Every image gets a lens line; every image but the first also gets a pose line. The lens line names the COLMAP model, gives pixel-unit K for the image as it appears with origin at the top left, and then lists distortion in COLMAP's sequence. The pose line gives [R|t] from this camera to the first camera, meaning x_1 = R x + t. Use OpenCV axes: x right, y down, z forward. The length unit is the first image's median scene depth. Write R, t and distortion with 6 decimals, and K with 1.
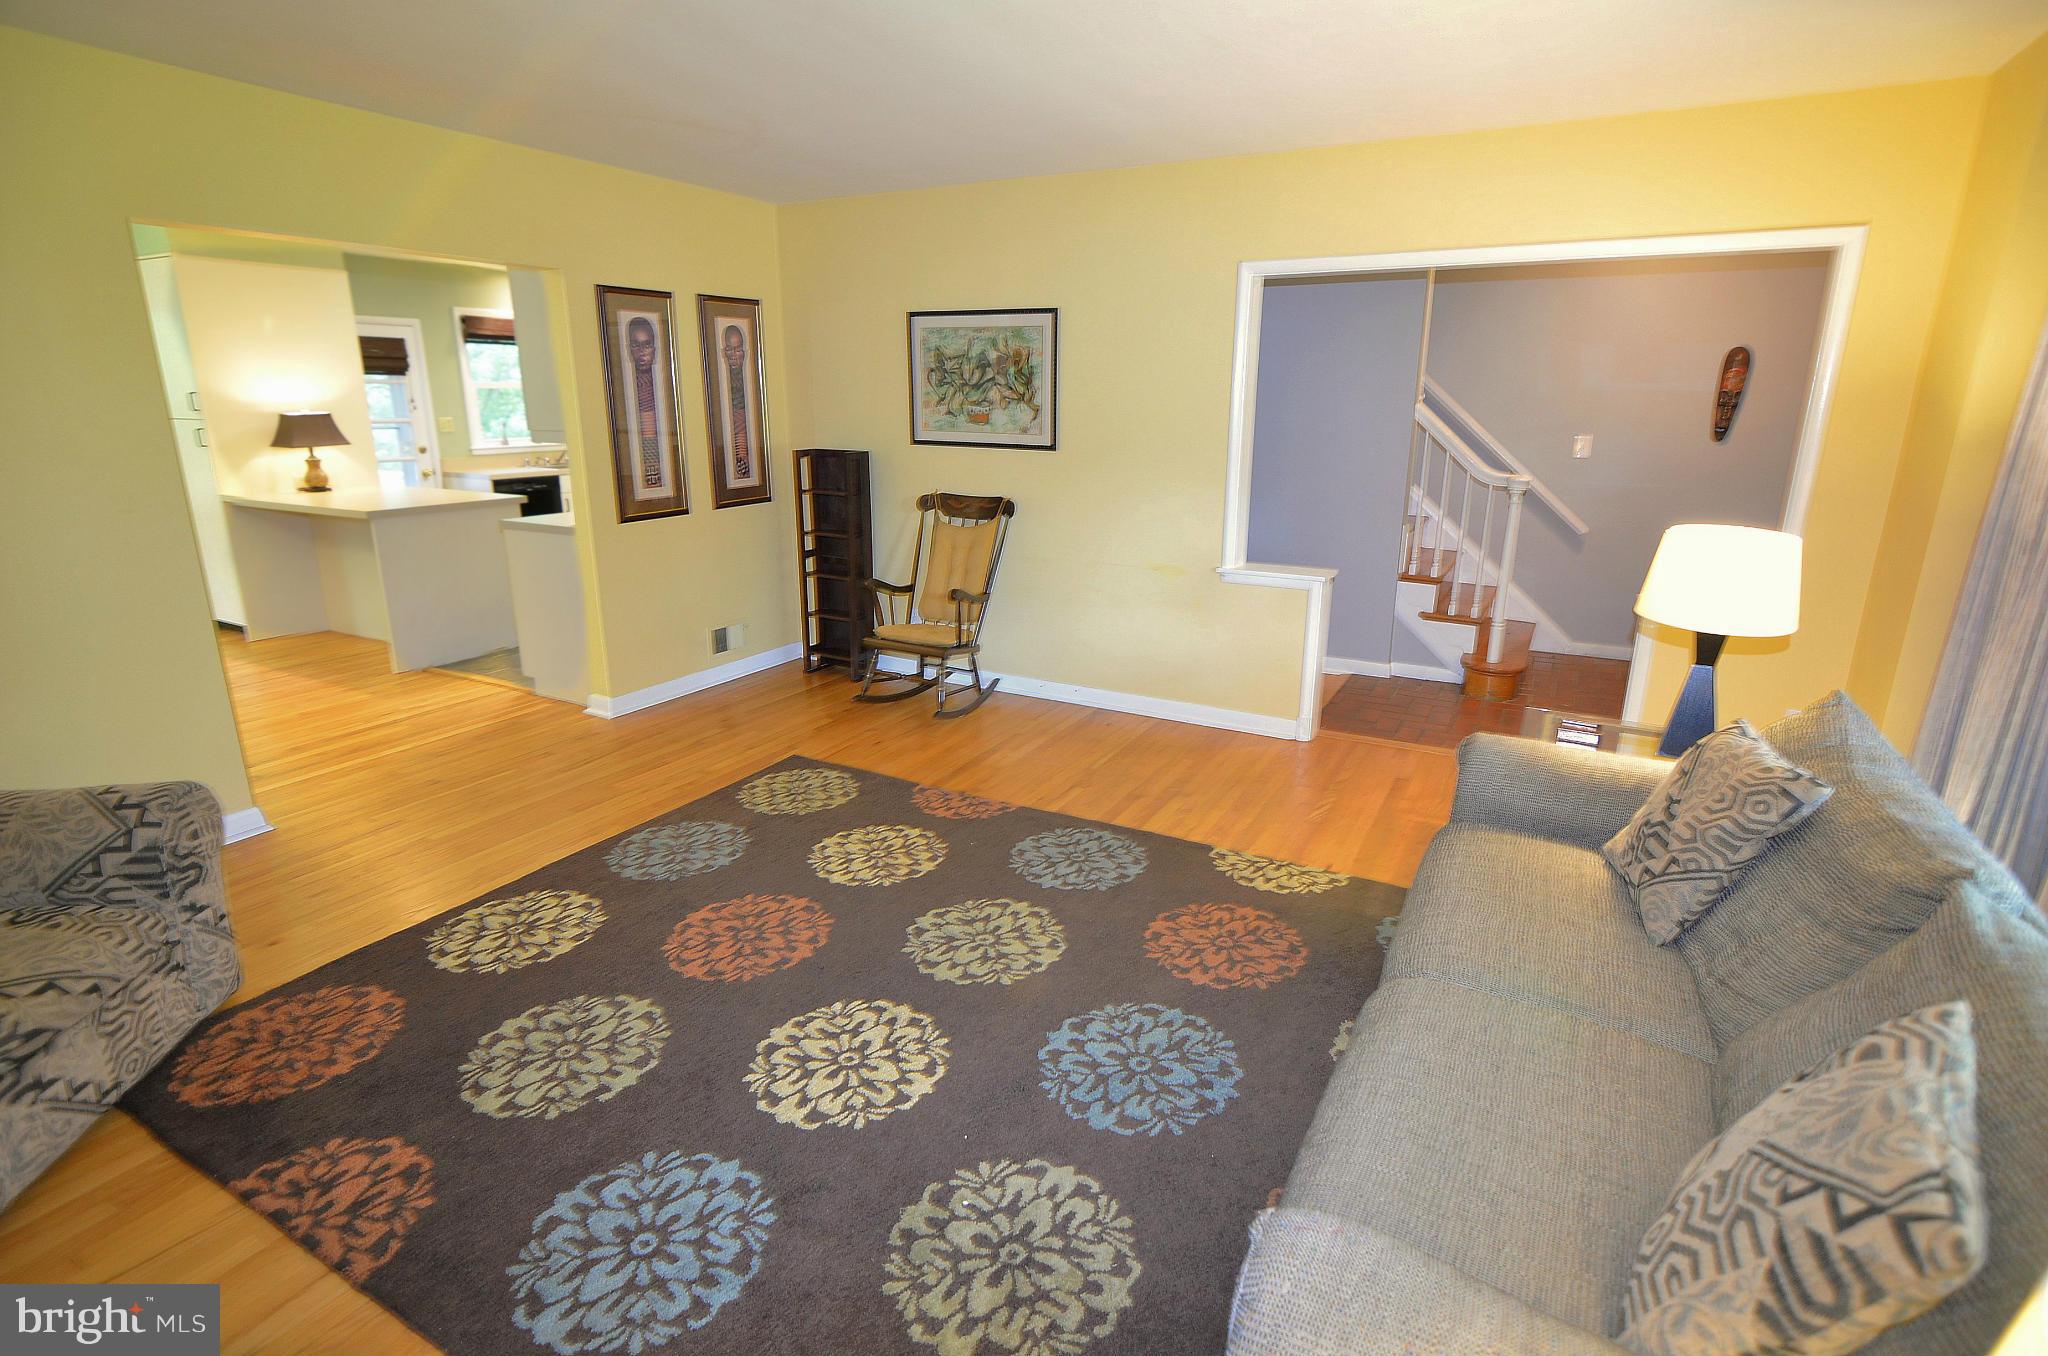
lens RADIAL K [[994.5, 0, 1027.2], [0, 994.5, 686.9], [0, 0, 1]] dist [-0.022895, 0.001045]
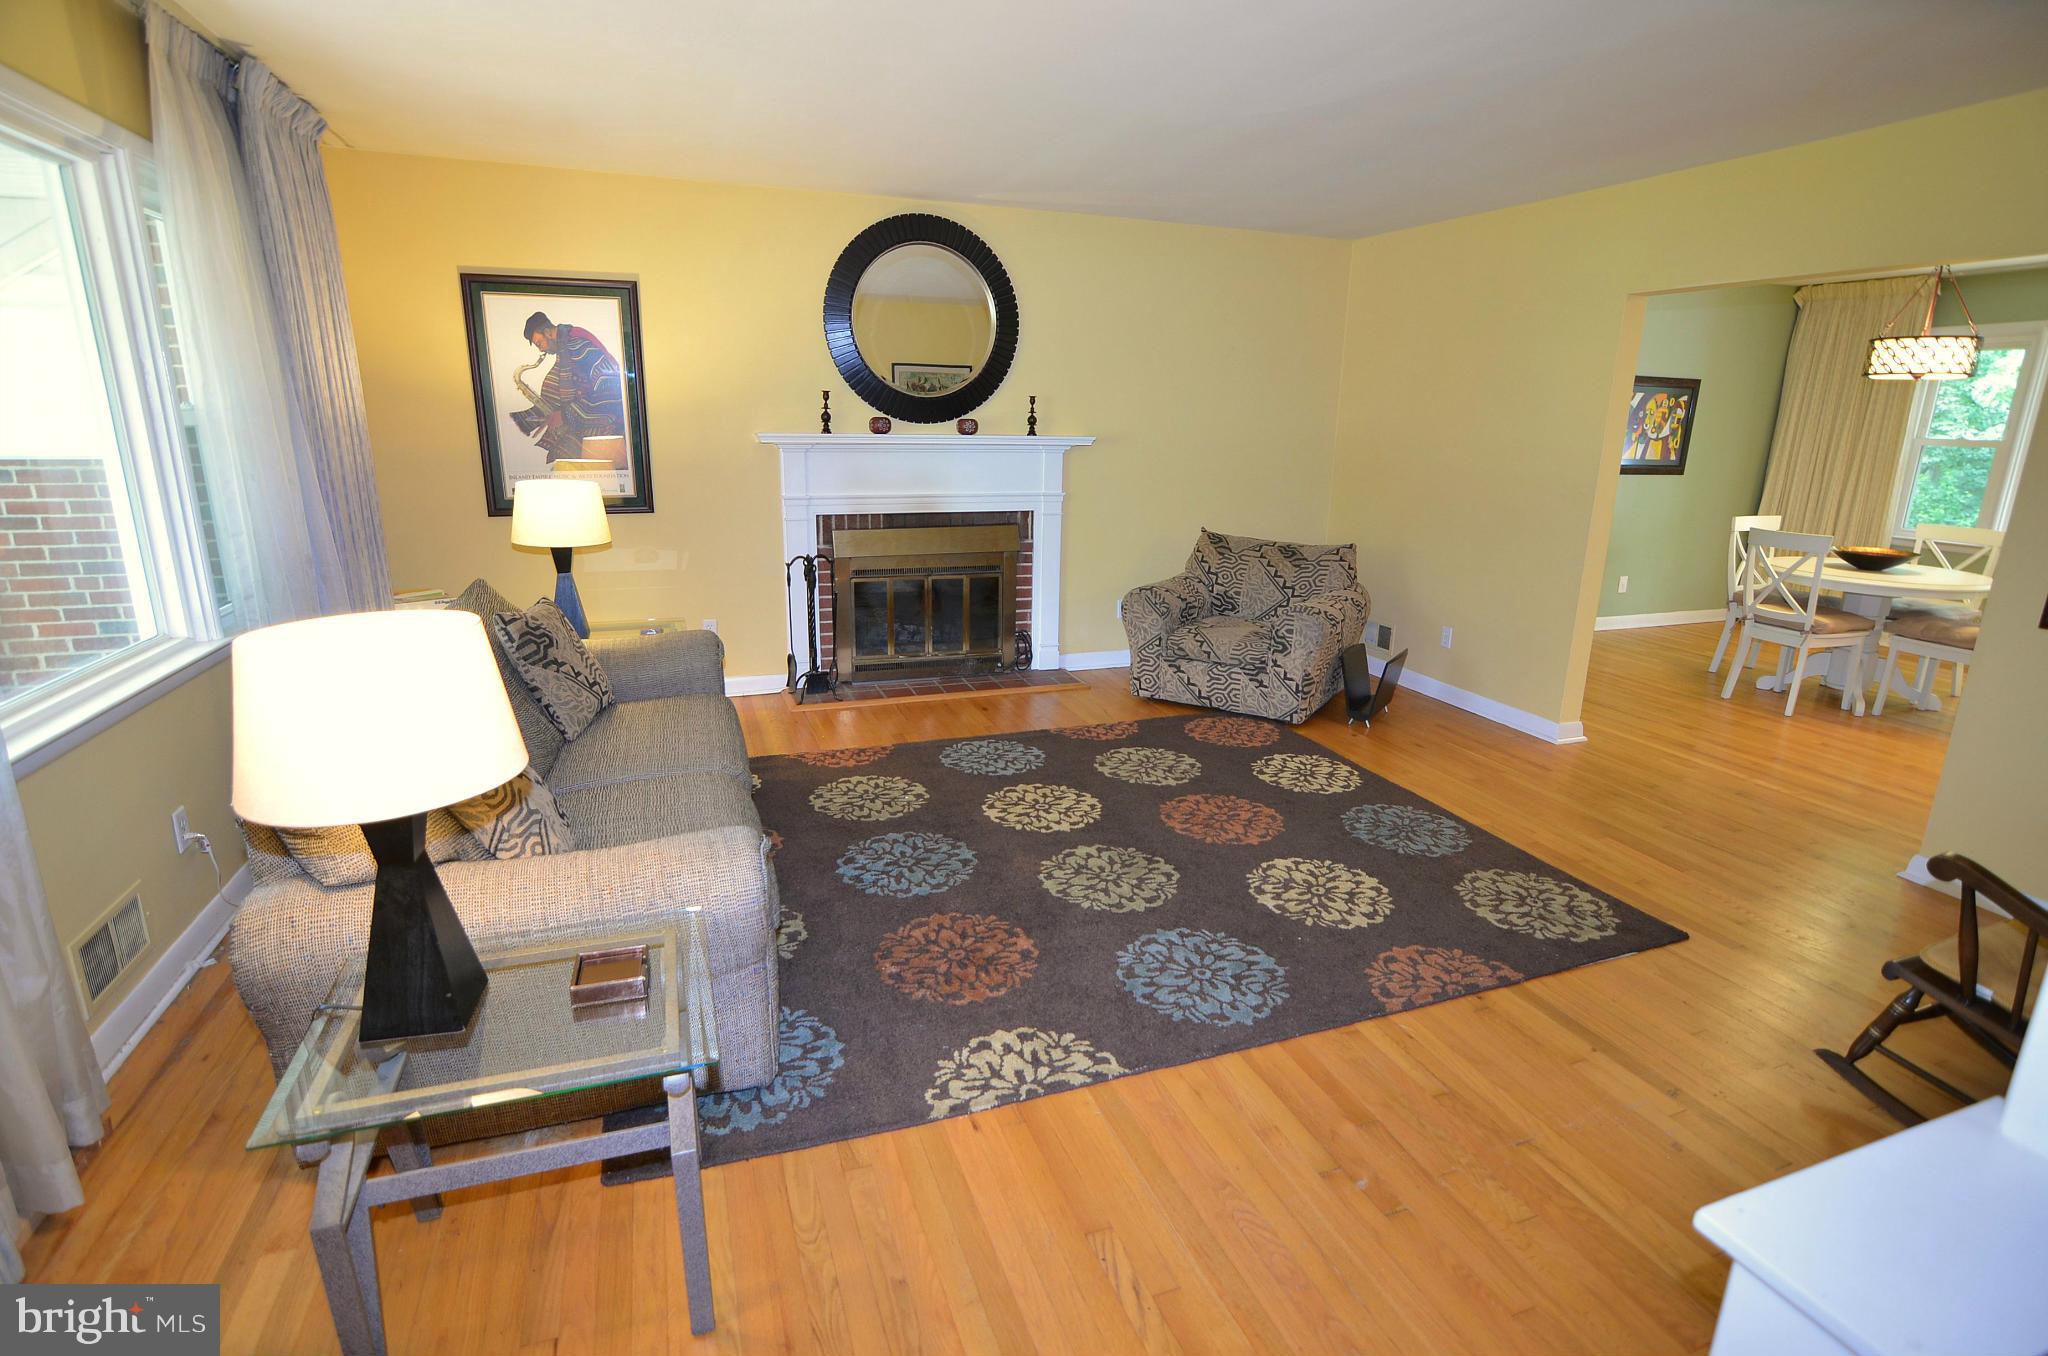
lens RADIAL K [[994.5, 0, 1036.3], [0, 994.5, 670.0], [0, 0, 1]] dist [-0.022895, 0.001045]
pose [[-0.652579, 0.172782, -0.737758, 0.787877], [-0.238547, 0.877297, 0.416467, -0.397081], [0.719191, 0.447768, -0.531289, 1.393341]]
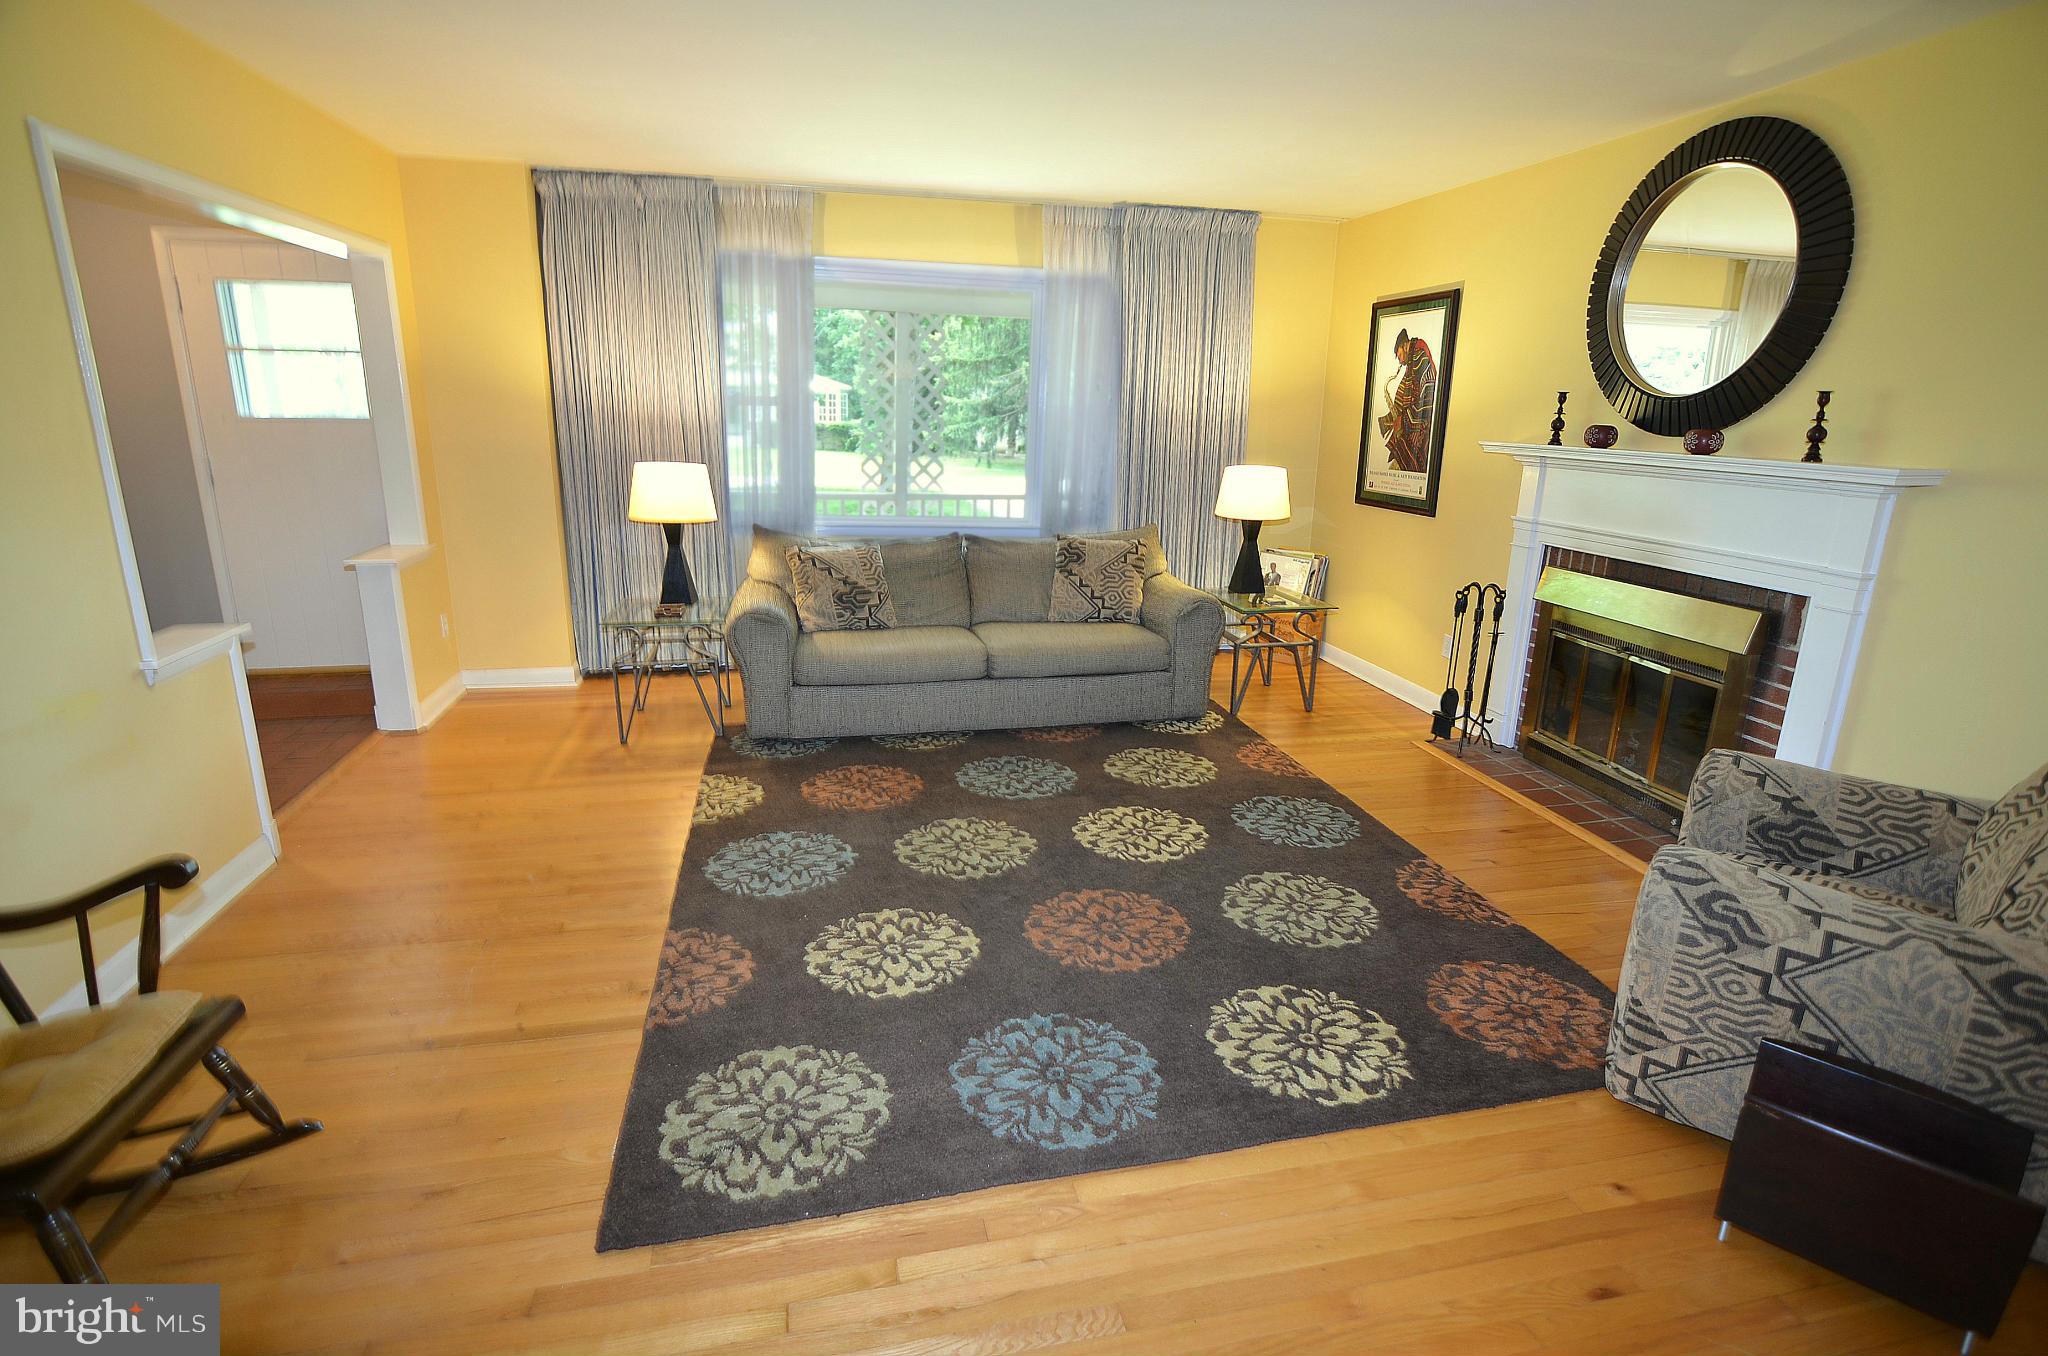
lens RADIAL K [[994.5, 0, 1042.2], [0, 994.5, 681.3], [0, 0, 1]] dist [-0.022895, 0.001045]
pose [[-0.669700, -0.220158, 0.709248, -0.866535], [0.185722, 0.875047, 0.446990, -0.414287], [-0.719034, 0.431072, -0.545130, 1.444228]]
